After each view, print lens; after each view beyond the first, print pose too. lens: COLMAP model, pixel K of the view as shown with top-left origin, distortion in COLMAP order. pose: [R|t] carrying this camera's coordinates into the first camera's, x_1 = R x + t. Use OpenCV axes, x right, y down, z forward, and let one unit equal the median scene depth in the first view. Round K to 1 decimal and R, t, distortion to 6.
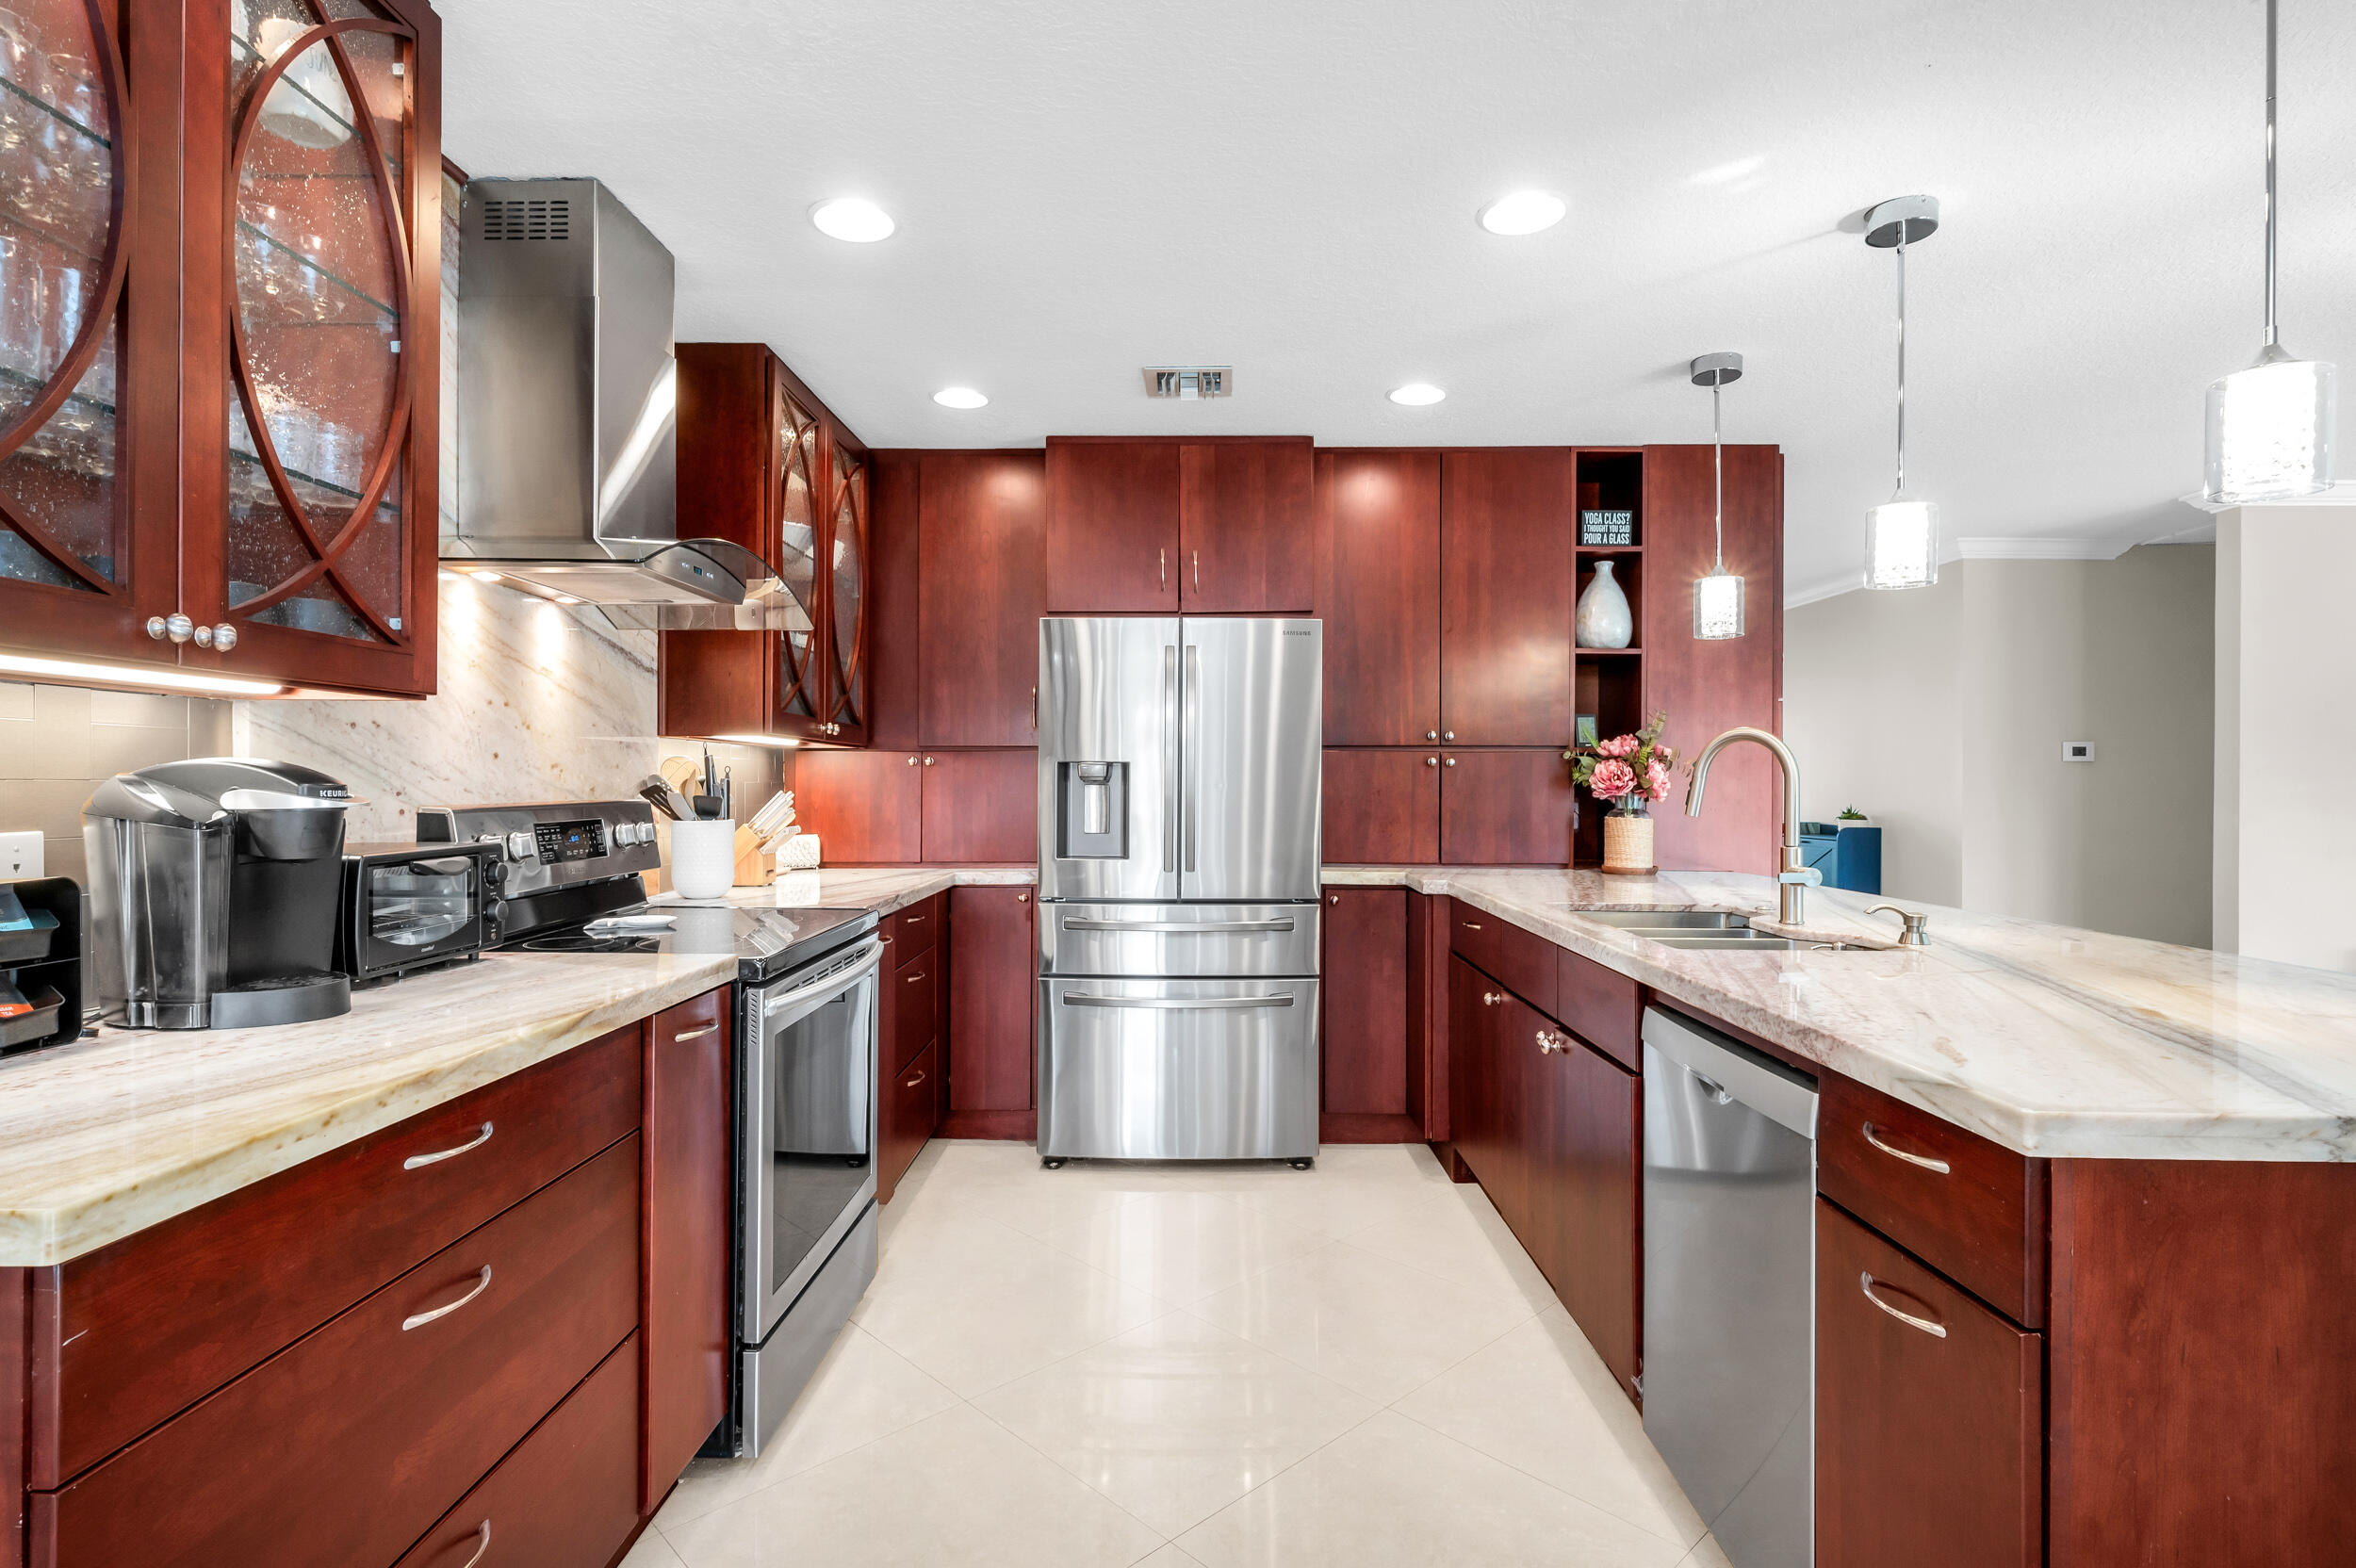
lens RADIAL K [[1148.9, 0, 1170.9], [0, 1148.9, 791.5], [0, 0, 1]] dist [-0.001260, 0.000104]
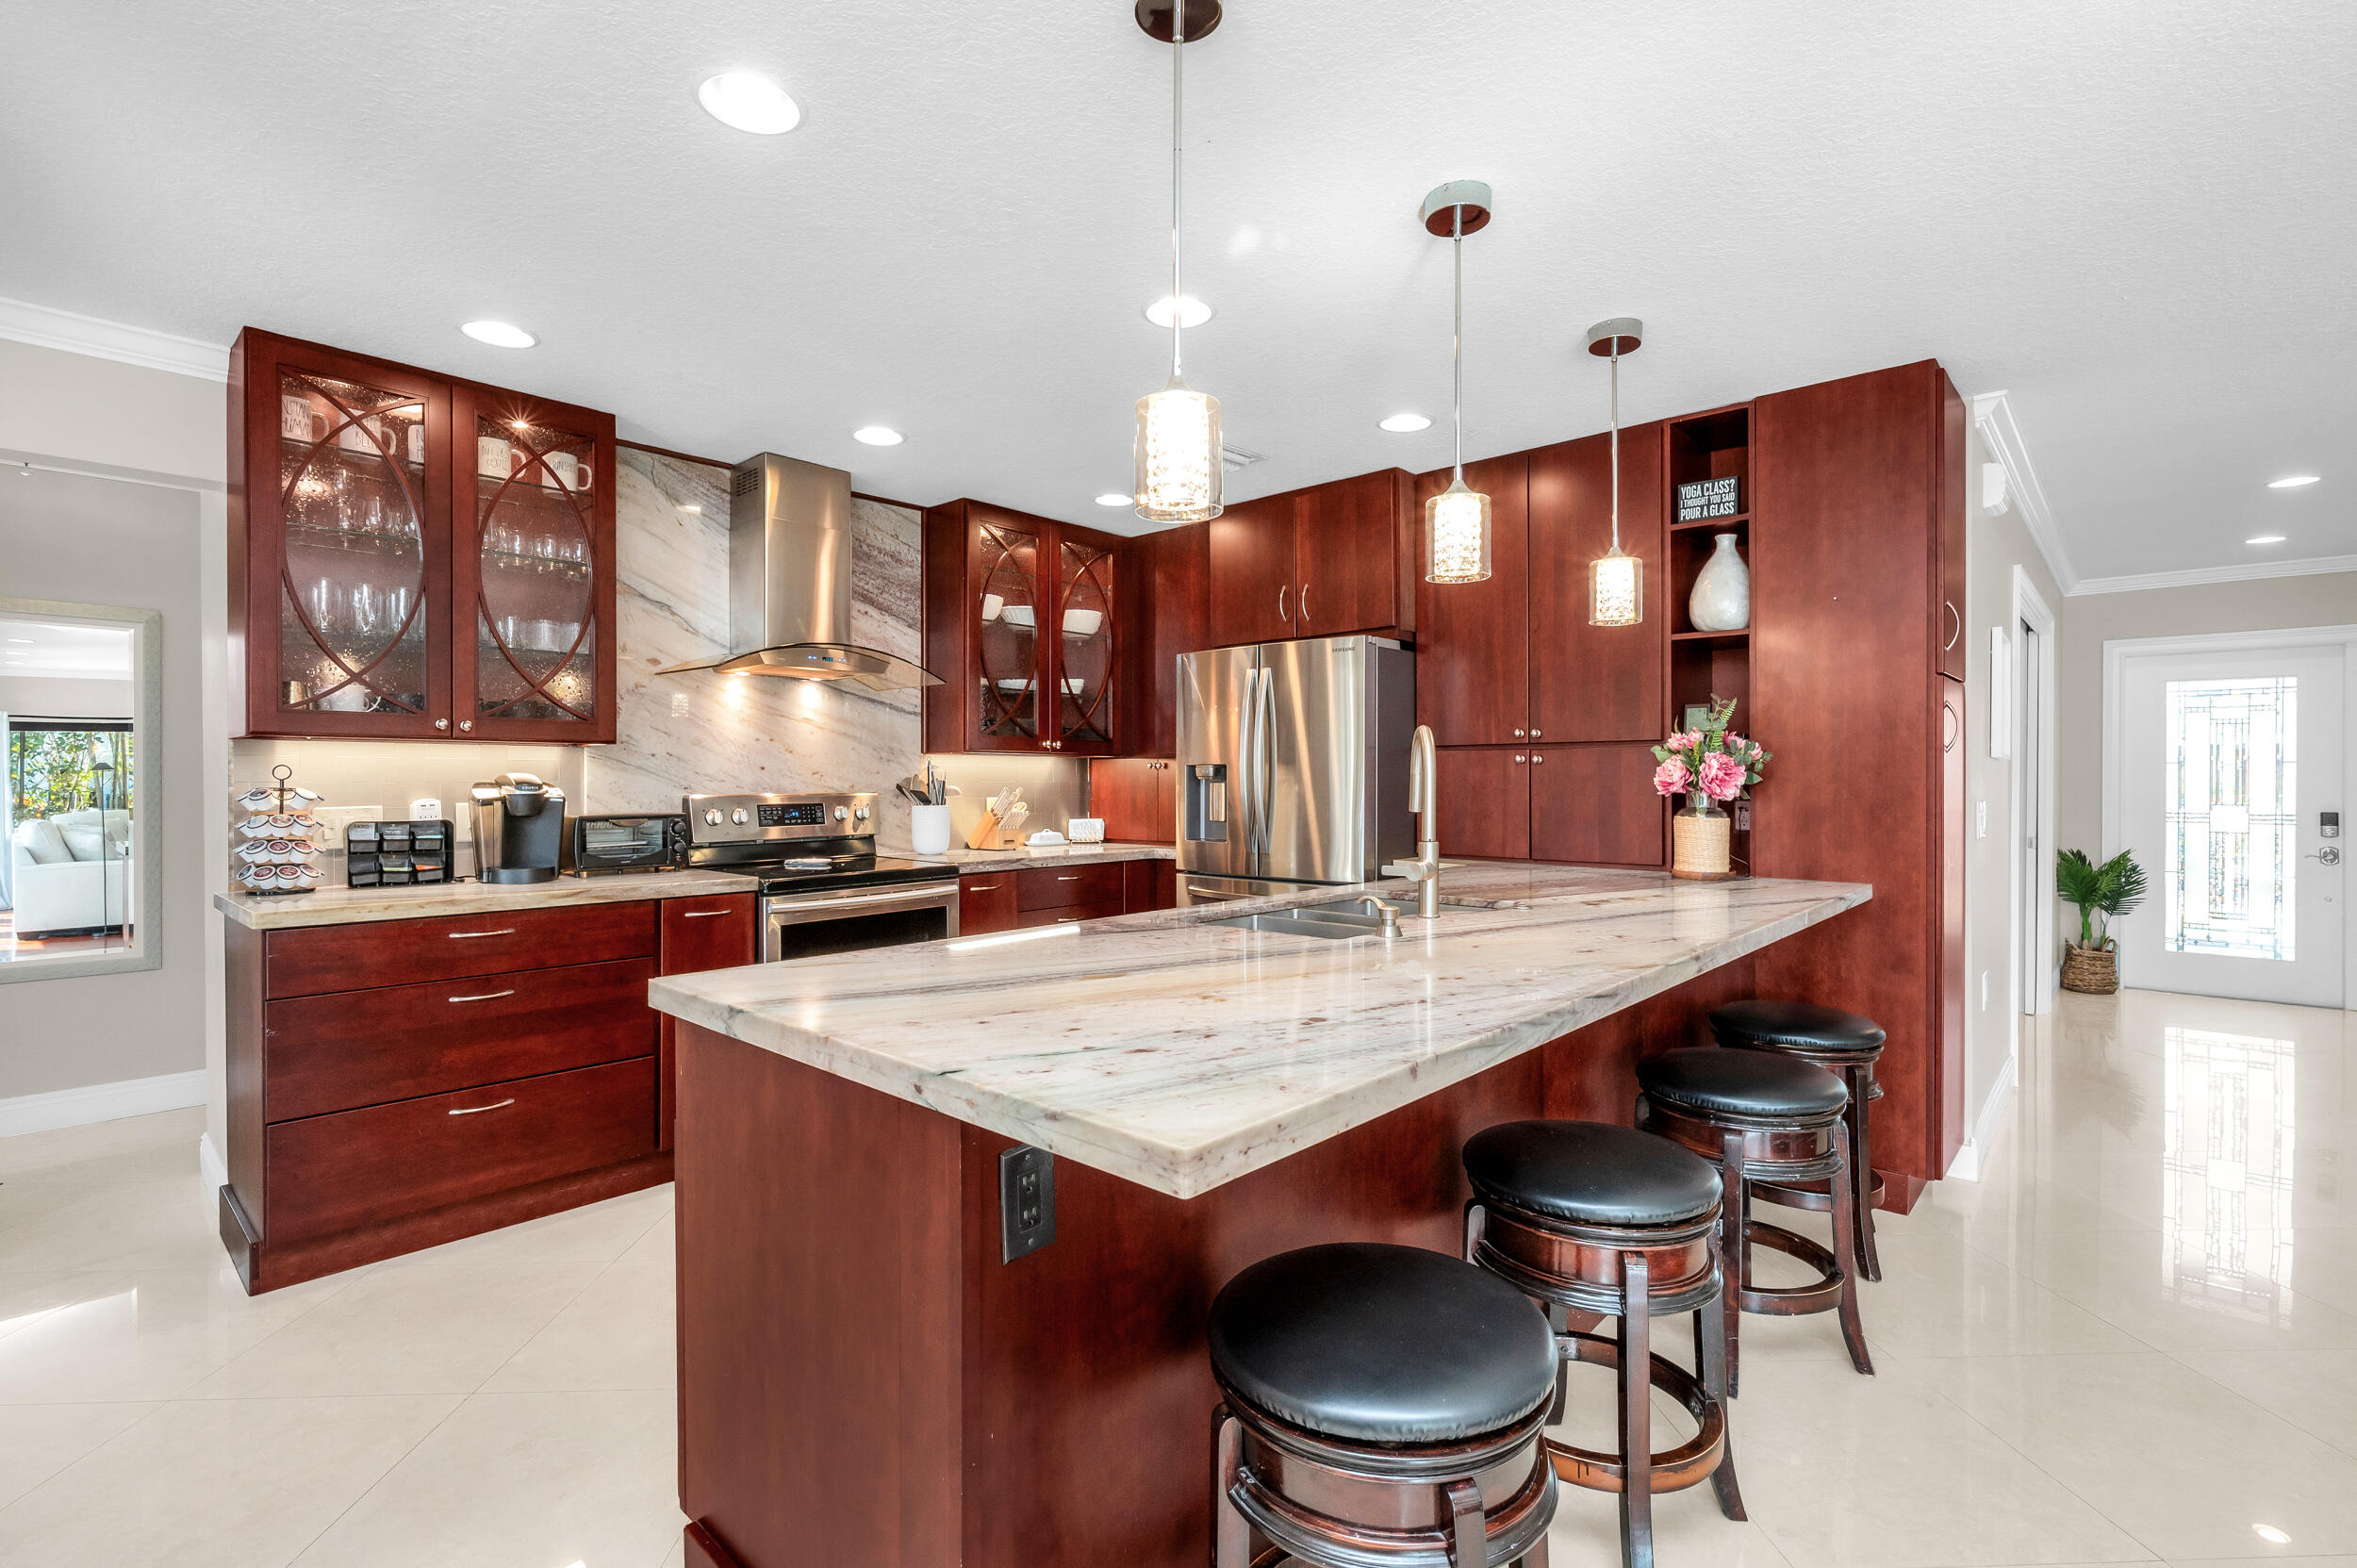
lens RADIAL K [[1051.6, 0, 1175.7], [0, 1051.6, 785.0], [0, 0, 1]] dist [-0.001817, 0.000511]
pose [[0.753405, -0.002151, -0.657553, 0.610802], [-0.001637, 0.999985, -0.005147, 0.002276], [0.657555, 0.004954, 0.753390, 0.094210]]
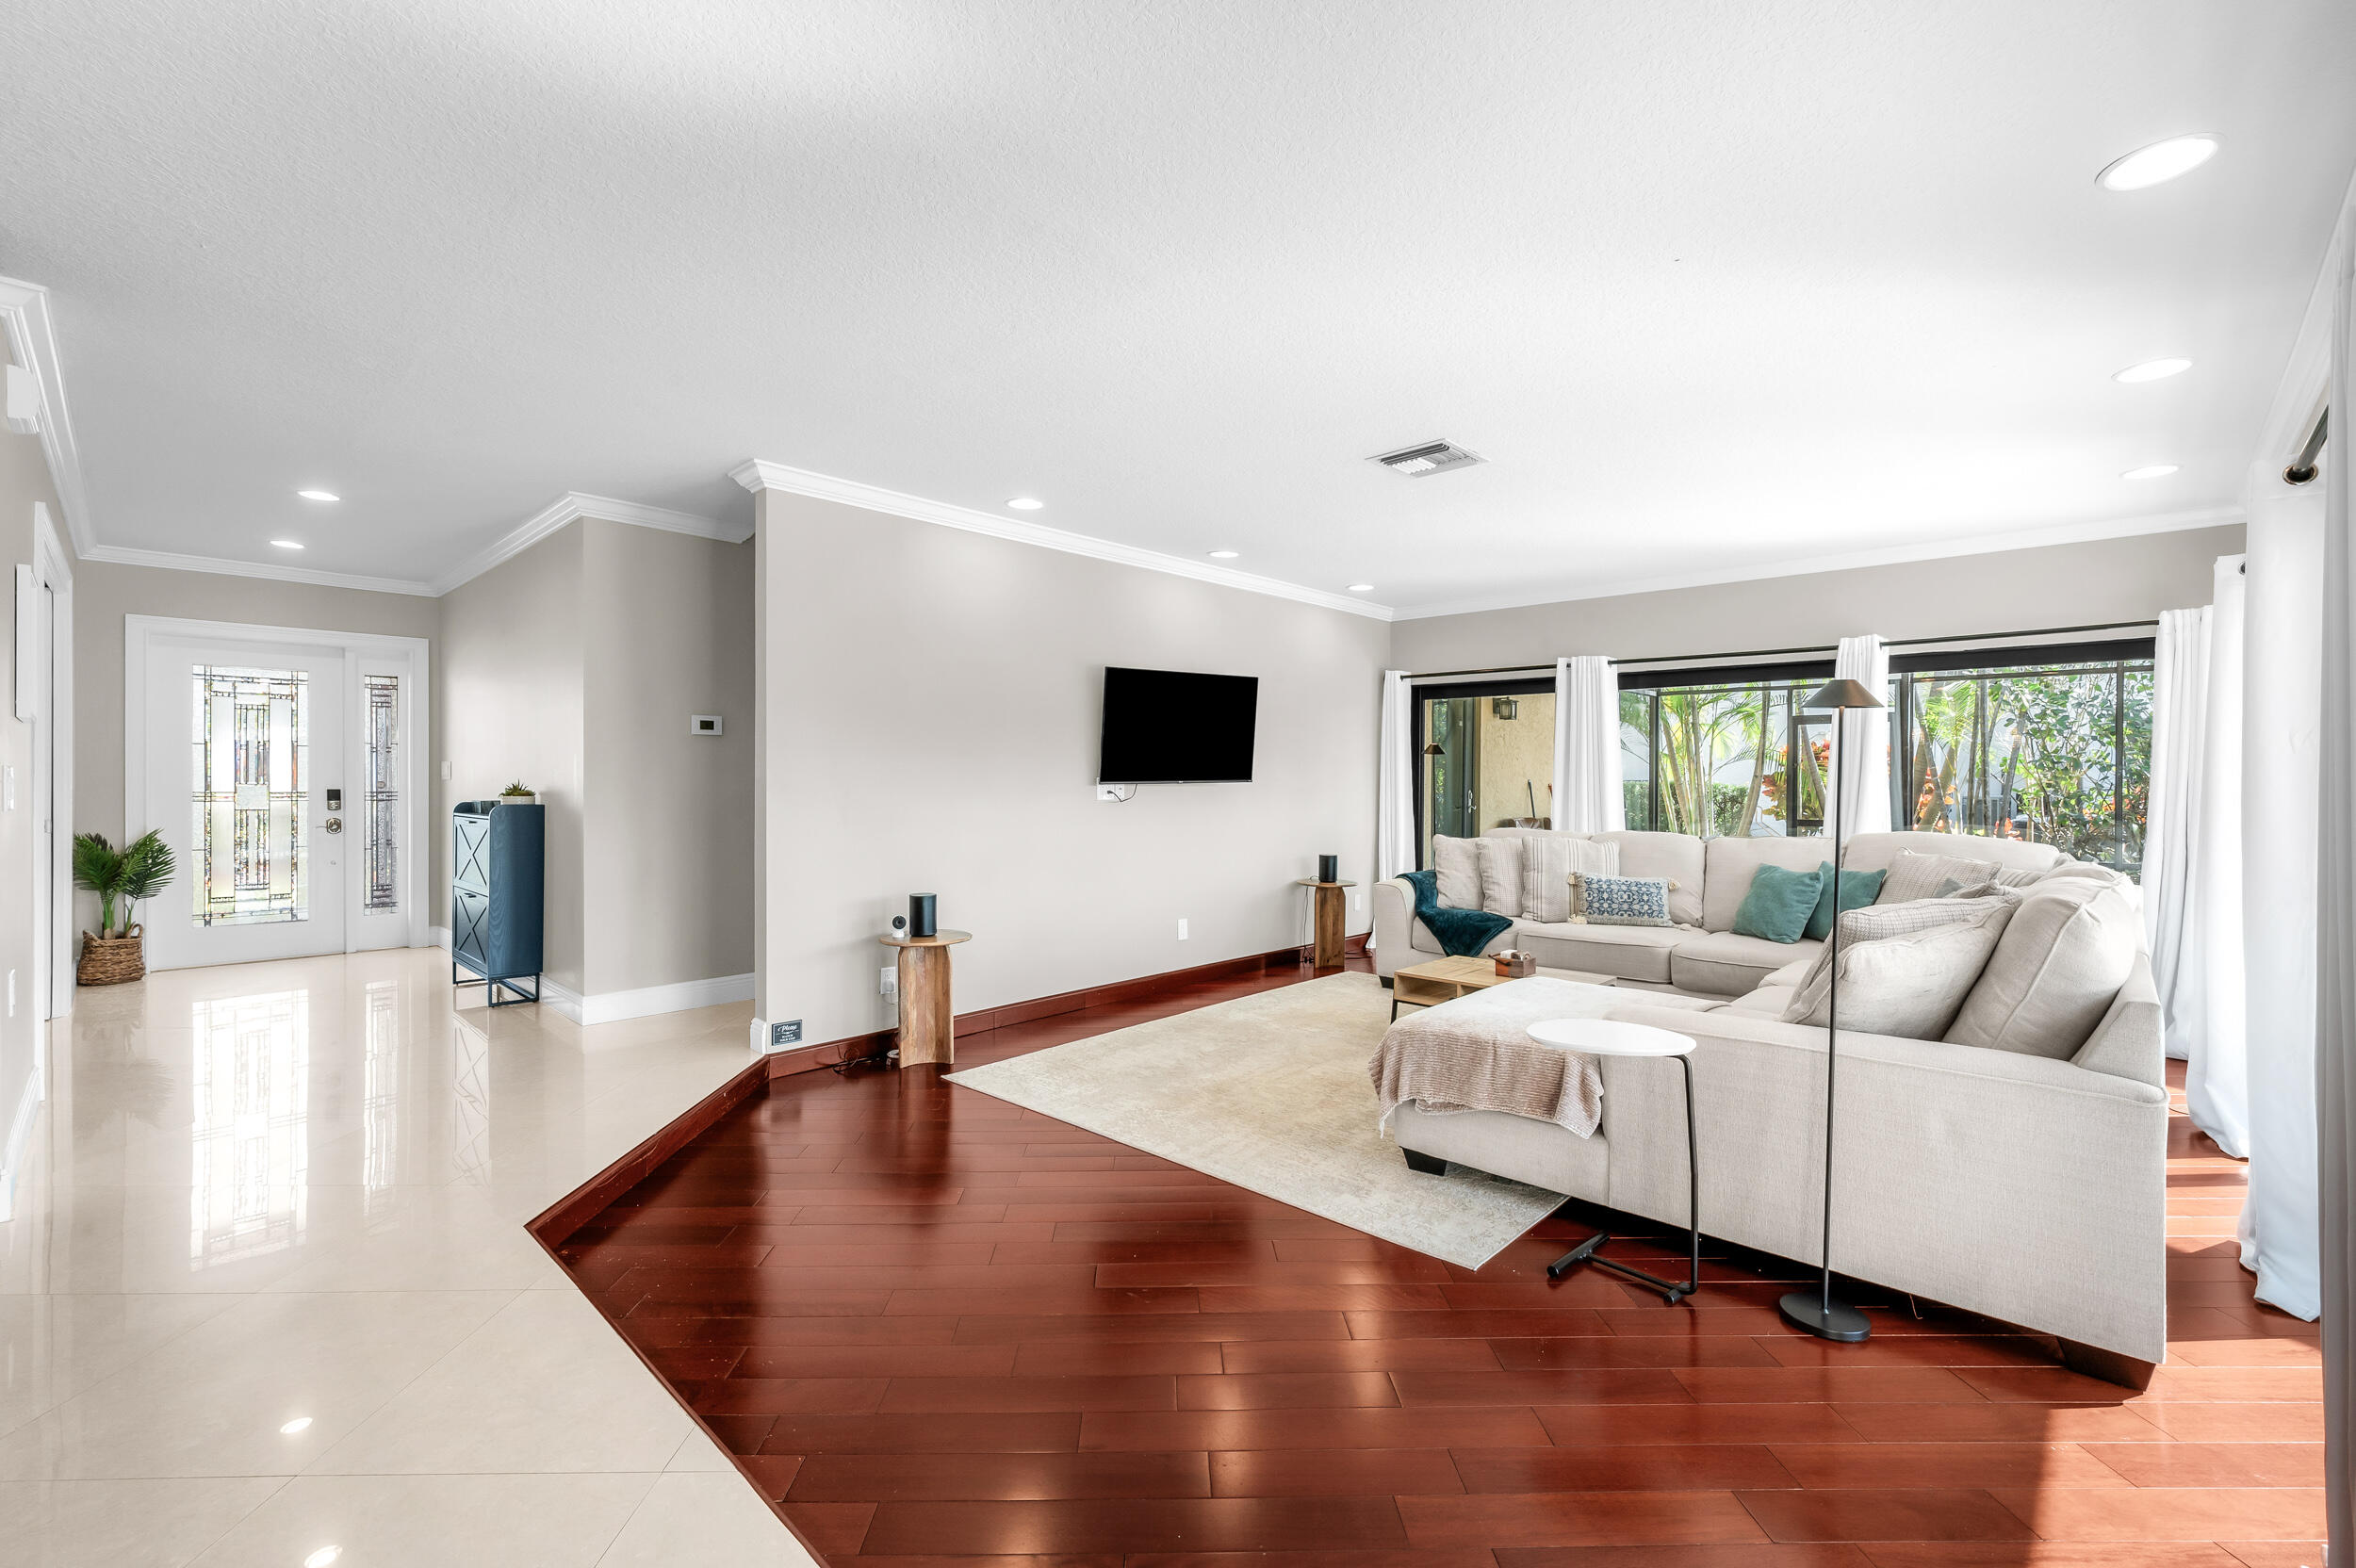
lens RADIAL K [[997.6, 0, 1177.9], [0, 997.6, 782.9], [0, 0, 1]] dist [-0.001509, -0.000055]
pose [[0.669790, -0.004932, 0.742534, 0.573176], [0.005966, 0.999981, 0.001261, 0.025490], [-0.742526, 0.003585, 0.669807, 0.123594]]
